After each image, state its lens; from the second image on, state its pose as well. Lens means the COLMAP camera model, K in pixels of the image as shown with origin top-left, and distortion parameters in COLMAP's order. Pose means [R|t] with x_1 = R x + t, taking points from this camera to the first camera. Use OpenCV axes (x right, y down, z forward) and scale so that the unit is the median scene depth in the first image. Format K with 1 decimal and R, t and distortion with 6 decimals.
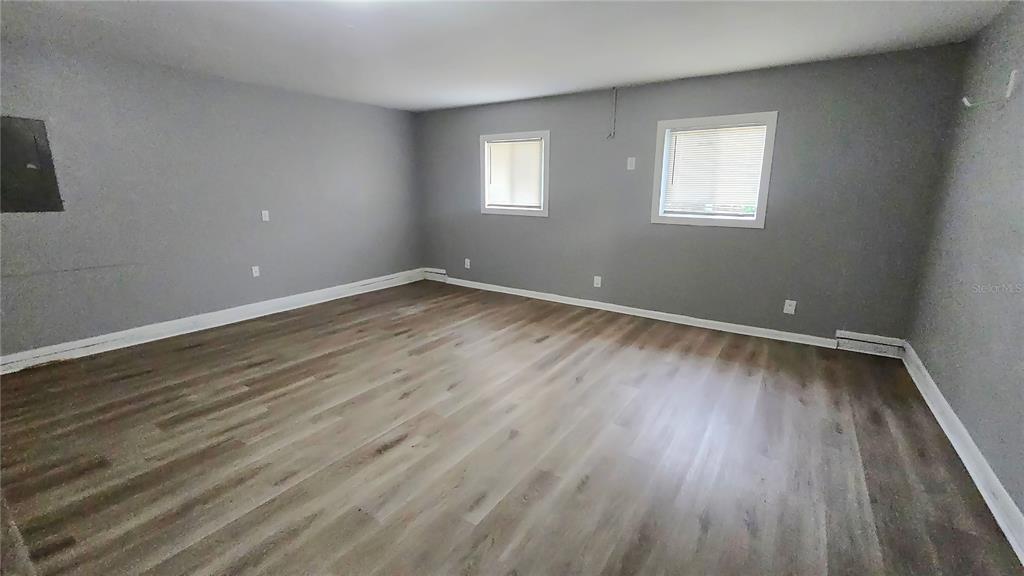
lens RADIAL K [[426.7, 0, 511.7], [0, 426.7, 275.6], [0, 0, 1]] dist [-0.000856, -0.000136]
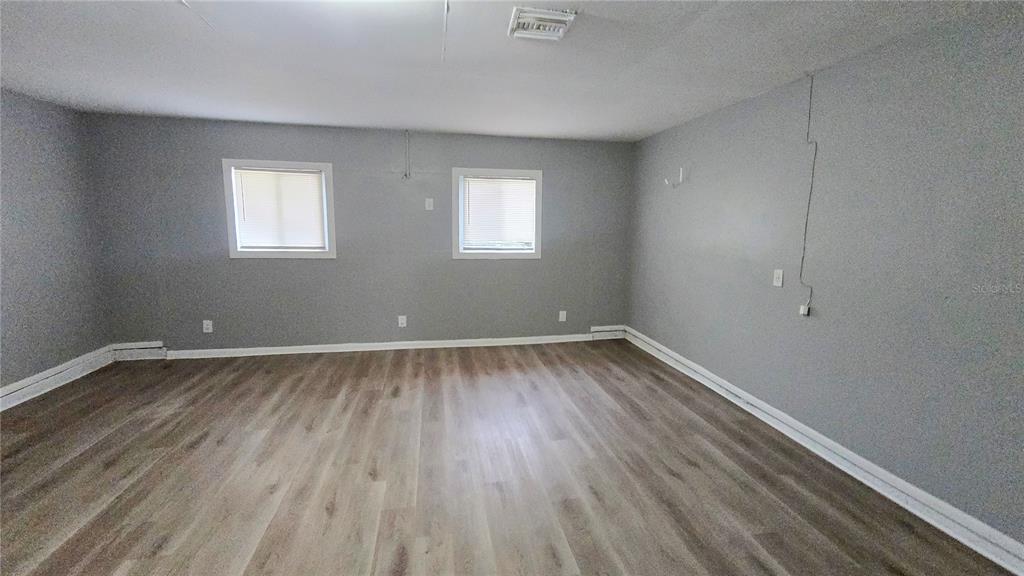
lens RADIAL K [[426.7, 0, 511.7], [0, 426.7, 275.6], [0, 0, 1]] dist [-0.000856, -0.000136]
pose [[0.701191, -0.084859, 0.707905, -0.393231], [0.133813, 0.990911, -0.013760, -0.054706], [-0.700304, 0.104375, 0.706173, 0.156606]]
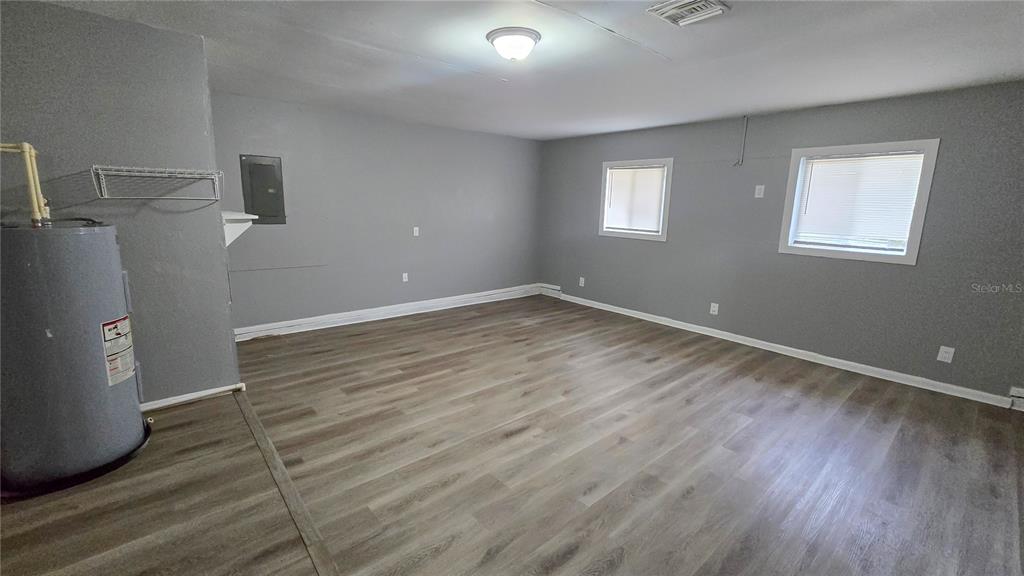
lens RADIAL K [[422.5, 0, 509.5], [0, 422.5, 281.5], [0, 0, 1]] dist [-0.002156, -0.000450]
pose [[0.965077, 0.064442, -0.253915, -0.017699], [-0.070783, 0.997365, -0.015908, 0.000155], [0.252221, 0.033325, 0.967096, -0.091235]]
